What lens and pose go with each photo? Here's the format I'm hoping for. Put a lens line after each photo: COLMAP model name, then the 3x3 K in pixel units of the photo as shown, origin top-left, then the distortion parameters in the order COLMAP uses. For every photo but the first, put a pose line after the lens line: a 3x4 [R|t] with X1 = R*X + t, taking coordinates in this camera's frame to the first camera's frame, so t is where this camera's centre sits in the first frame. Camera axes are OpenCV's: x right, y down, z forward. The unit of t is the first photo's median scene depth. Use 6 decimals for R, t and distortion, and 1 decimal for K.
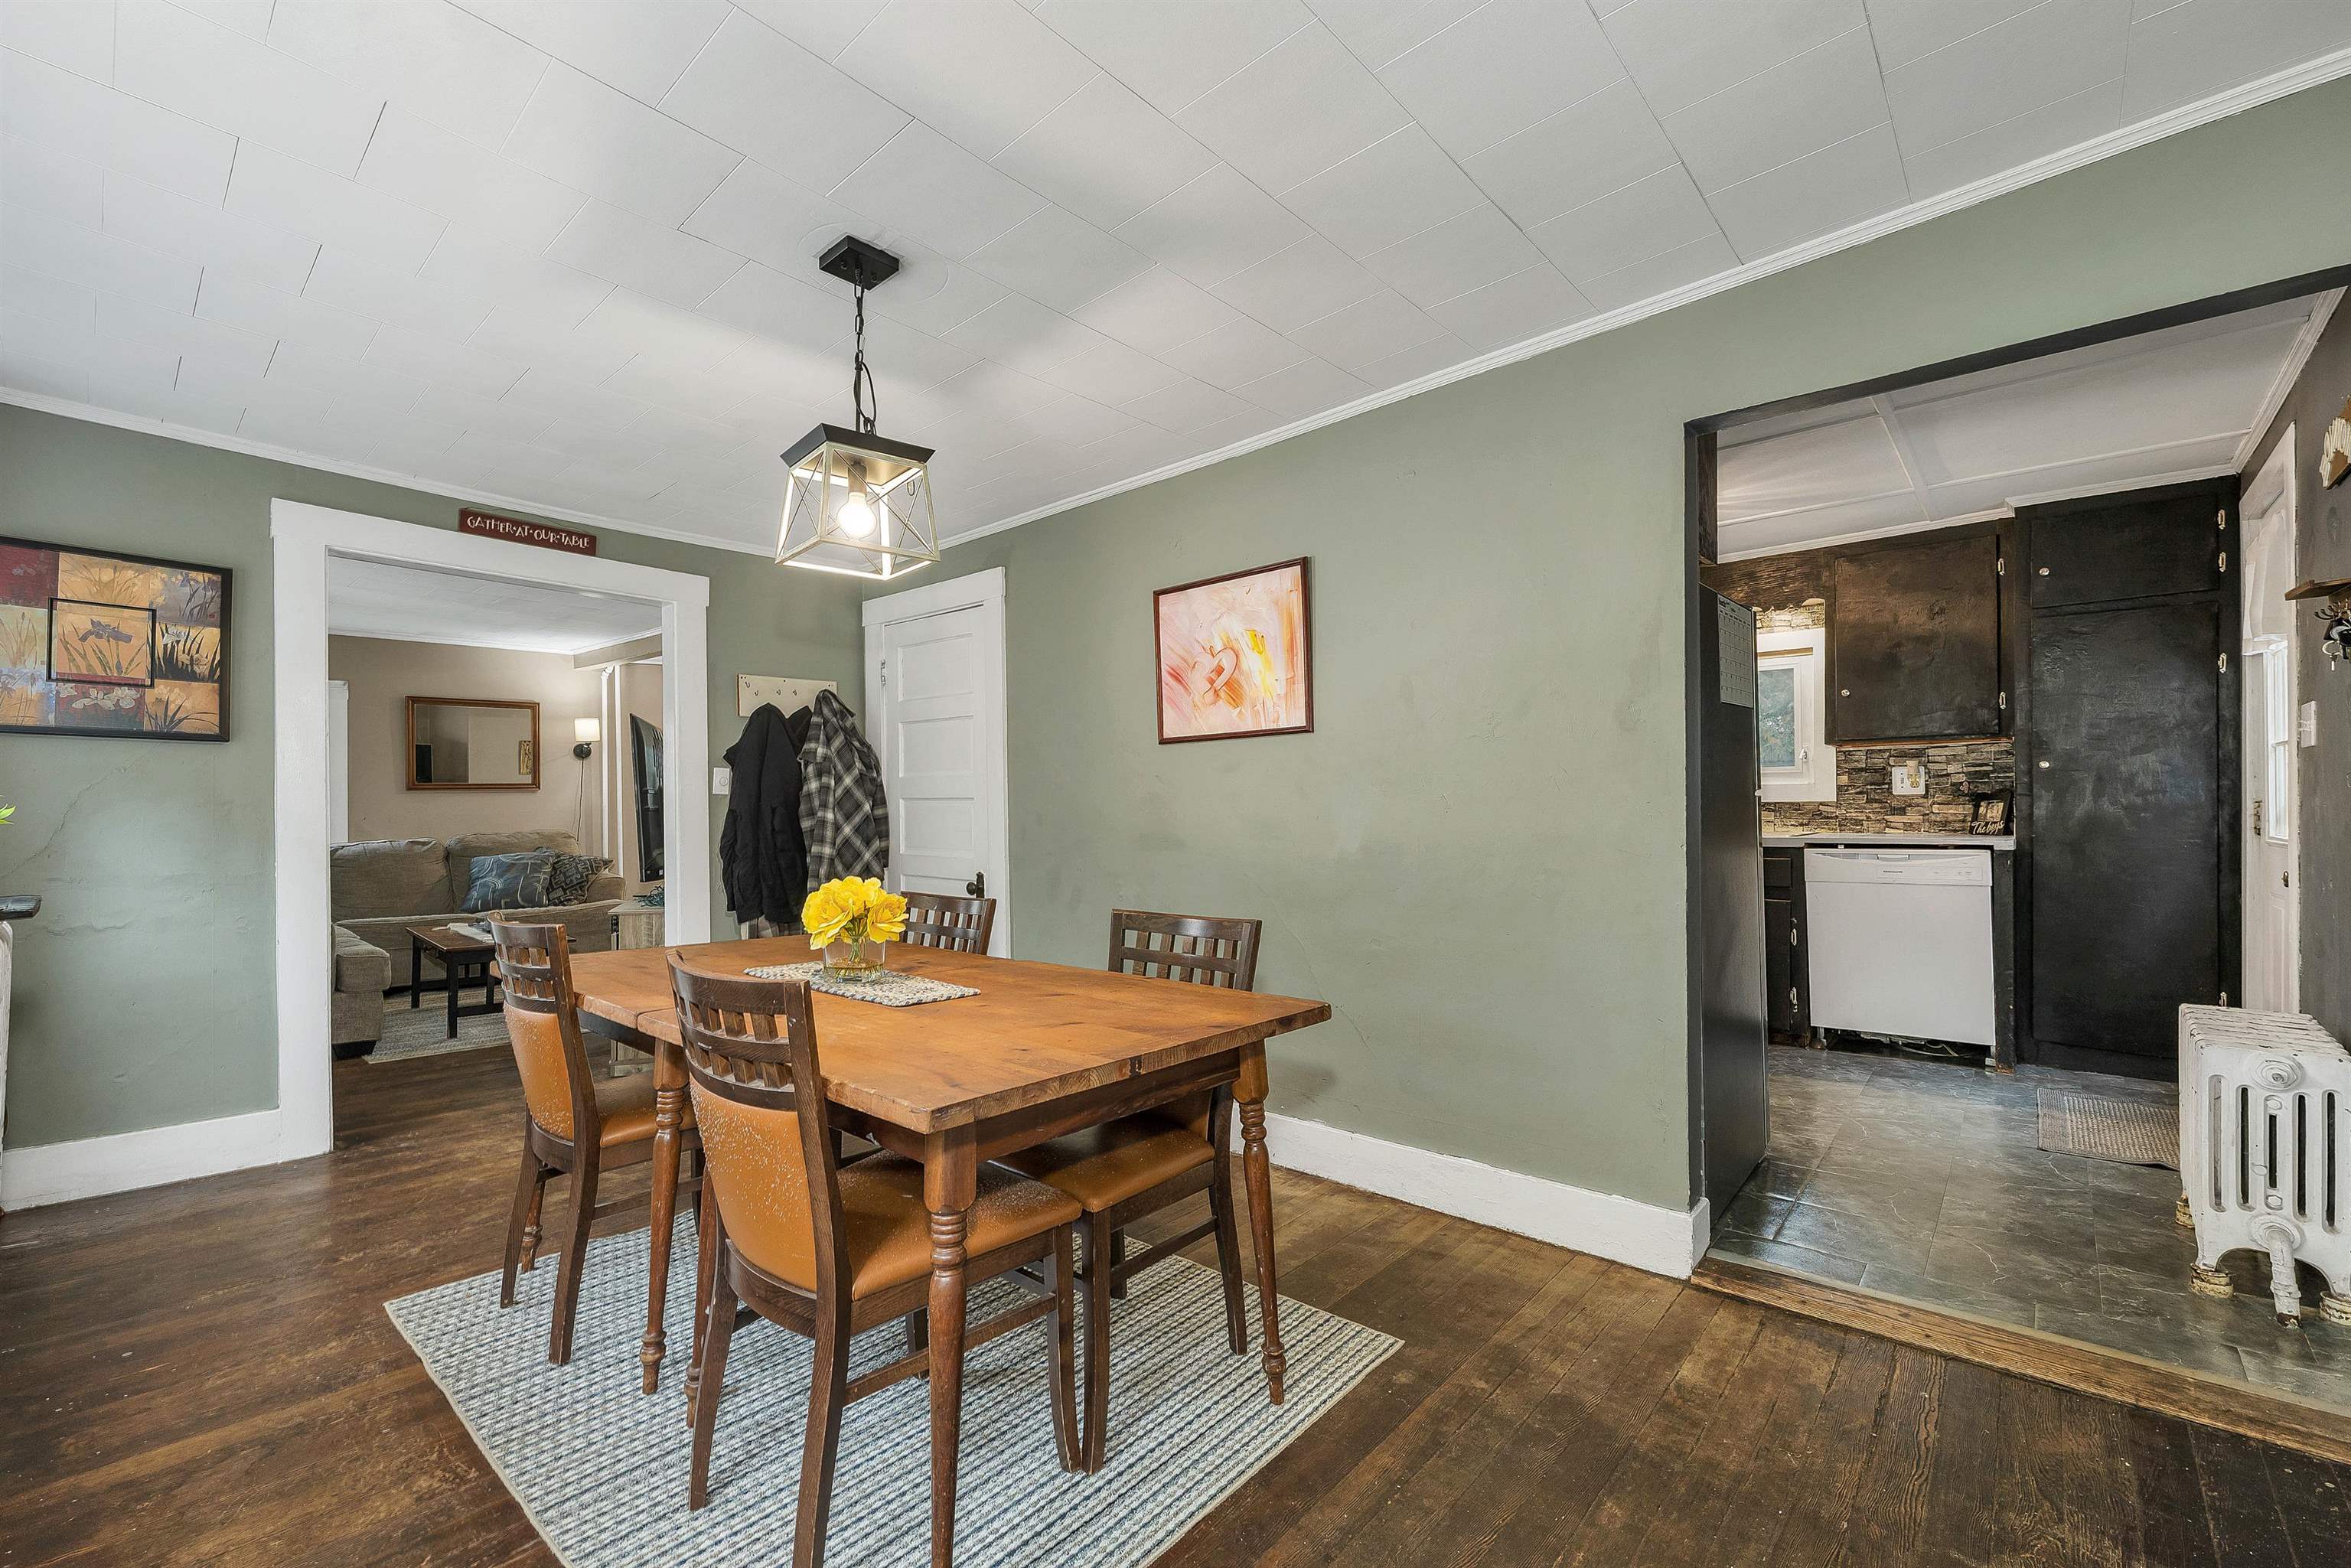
lens RADIAL K [[991.5, 0, 1159.7], [0, 991.5, 810.2], [0, 0, 1]] dist [-0.000738, -0.000203]
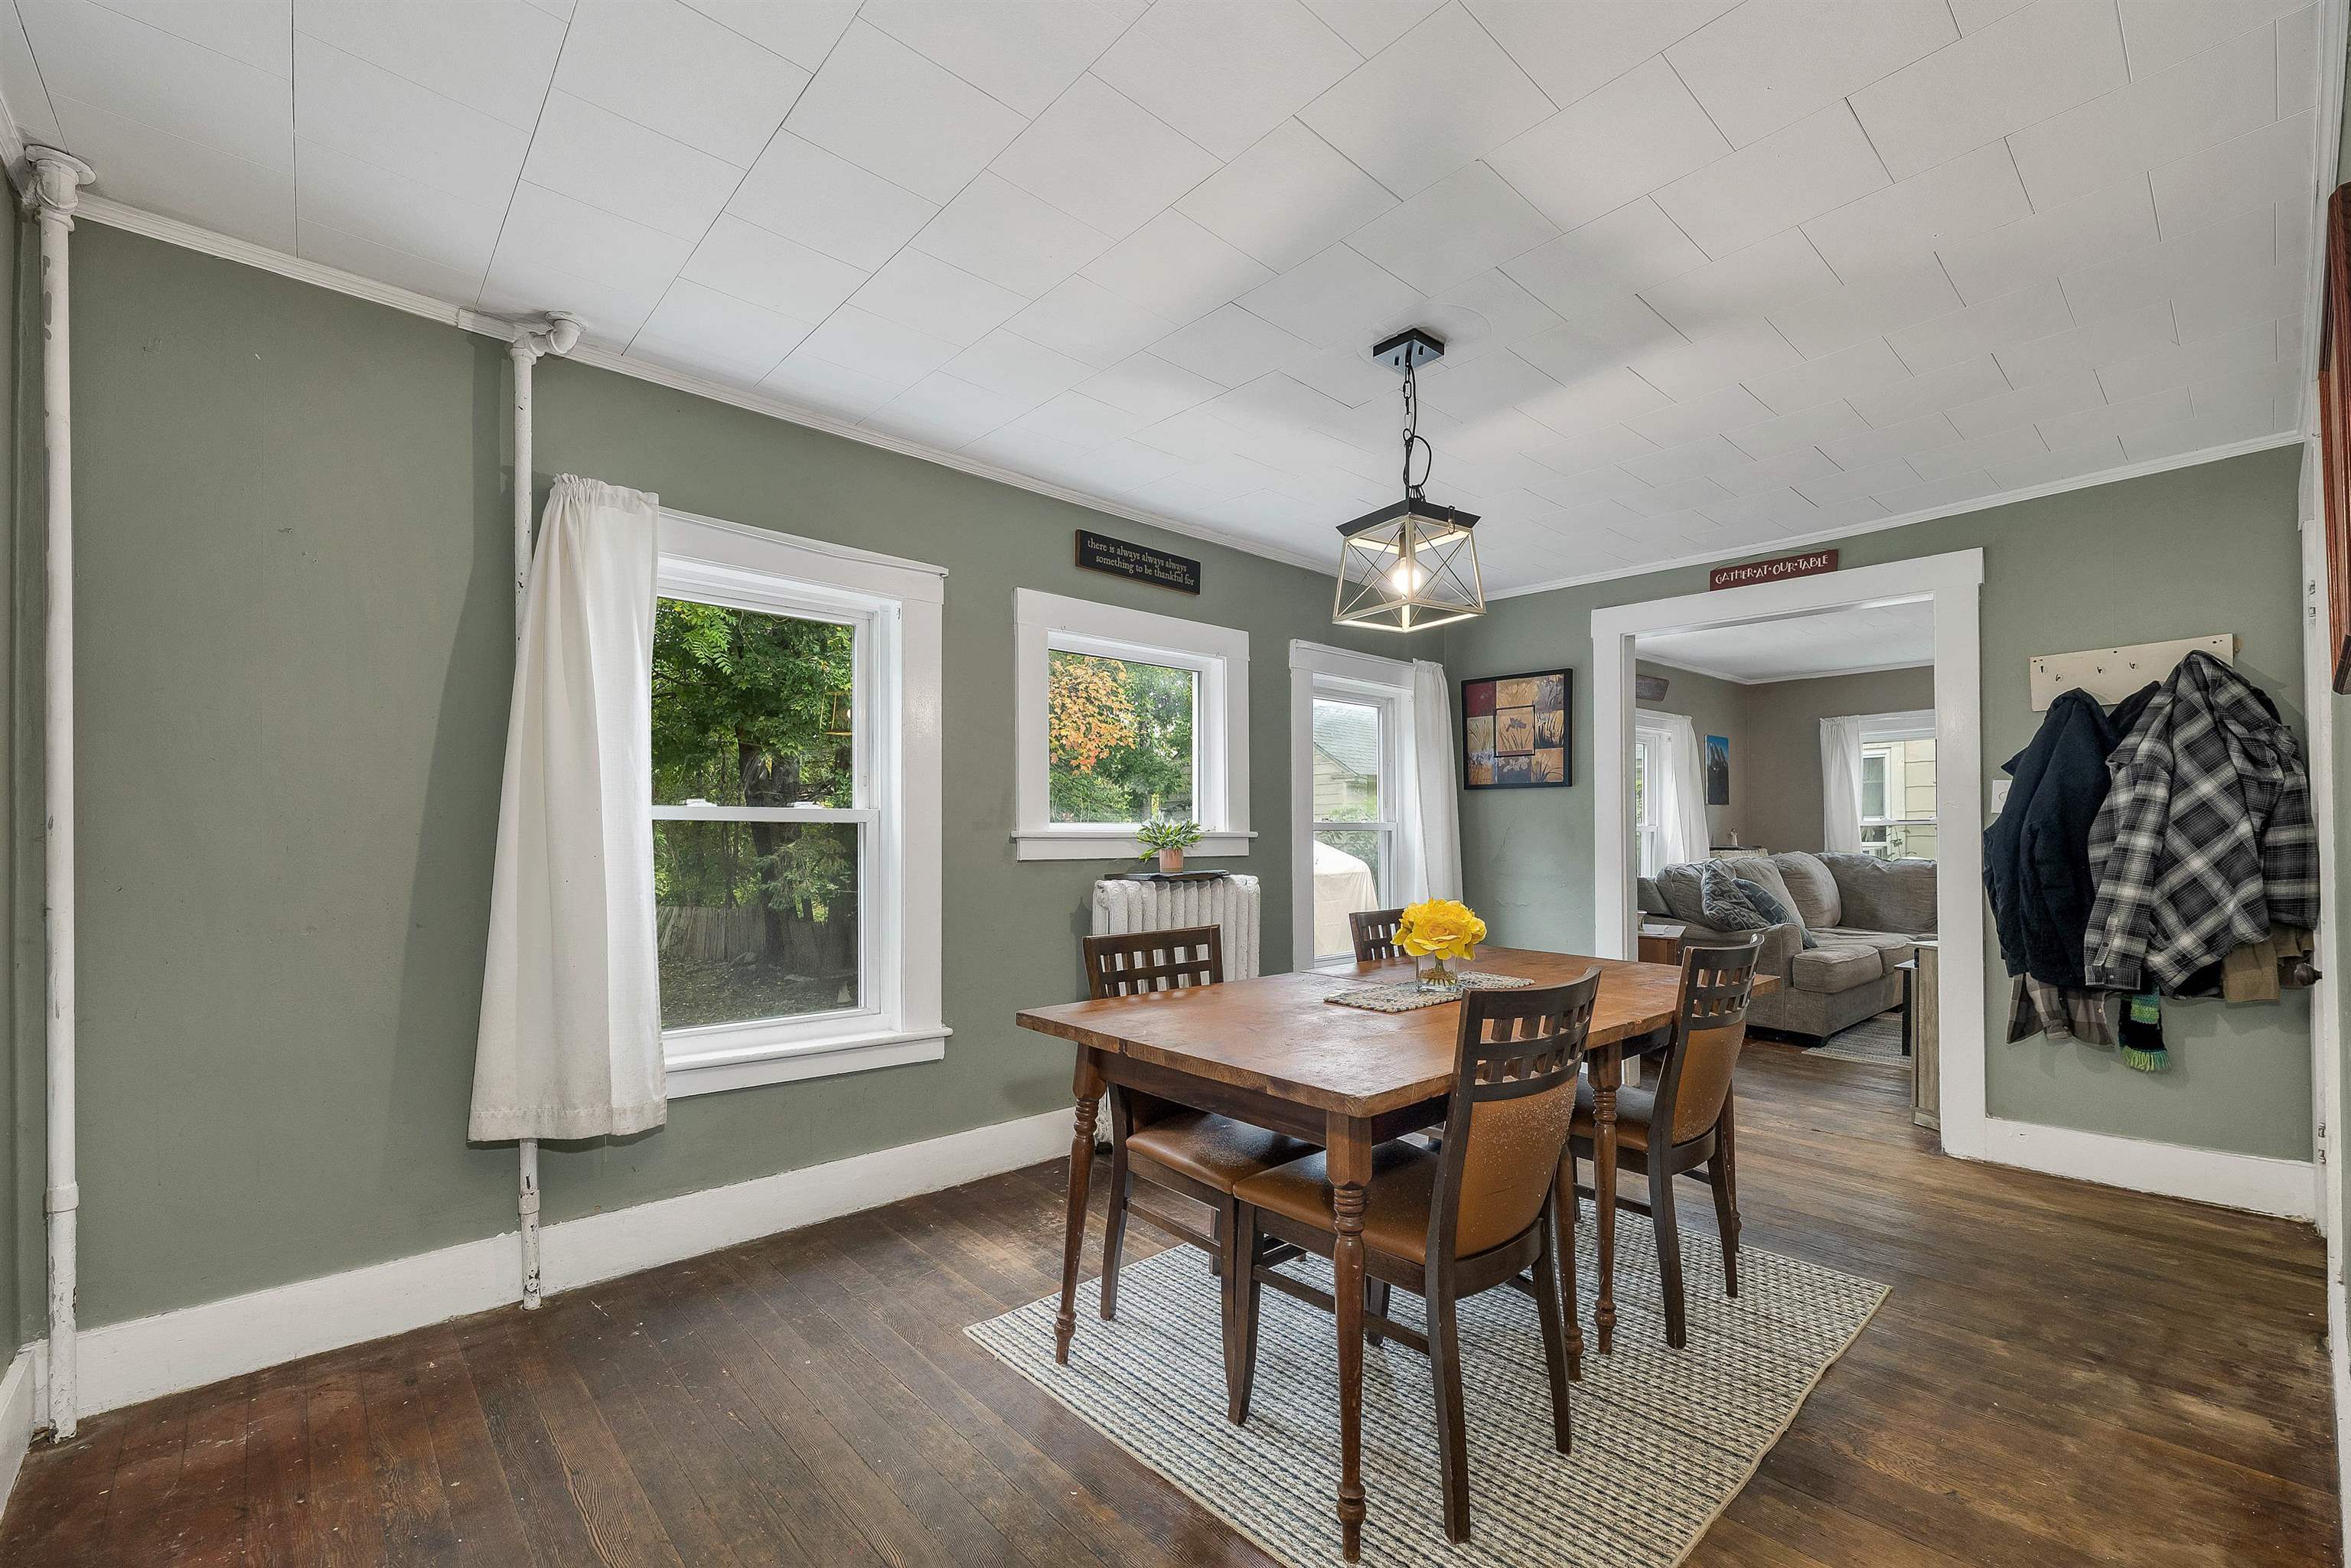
lens RADIAL K [[975.5, 0, 1173.0], [0, 975.5, 863.1], [0, 0, 1]] dist [-0.000266, -0.000155]
pose [[-0.114502, 0.033723, -0.992850, 0.413306], [0.001837, 0.999429, 0.033734, -0.003402], [0.993421, 0.002038, -0.114499, 0.418601]]
